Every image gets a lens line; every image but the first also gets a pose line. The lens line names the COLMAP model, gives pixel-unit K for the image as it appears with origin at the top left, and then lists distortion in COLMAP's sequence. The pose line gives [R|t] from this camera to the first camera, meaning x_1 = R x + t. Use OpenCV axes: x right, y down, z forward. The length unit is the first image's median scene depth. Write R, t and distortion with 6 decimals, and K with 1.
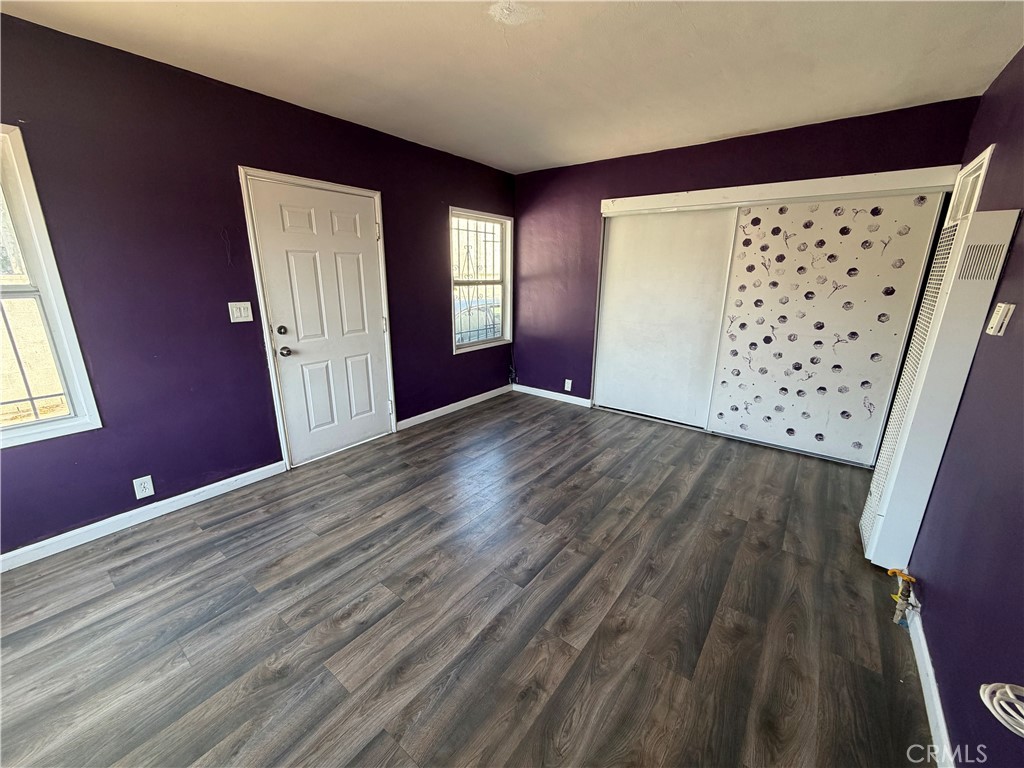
lens RADIAL K [[409.2, 0, 511.4], [0, 409.2, 385.1], [0, 0, 1]] dist [-0.000480, -0.000032]
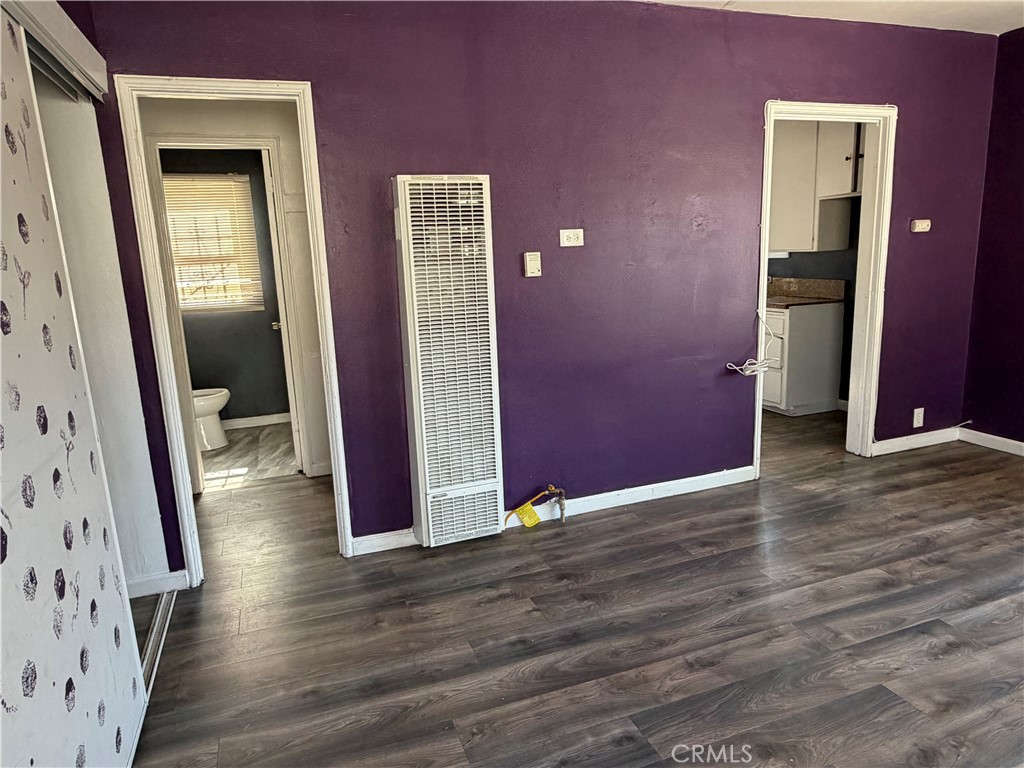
lens RADIAL K [[661.1, 0, 510.7], [0, 661.1, 383.2], [0, 0, 1]] dist [-0.001888, -0.000163]
pose [[-0.844323, -0.079834, 0.529854, 0.074825], [0.177605, 0.891245, 0.417299, -0.482169], [-0.505544, 0.446440, -0.738320, 1.863020]]
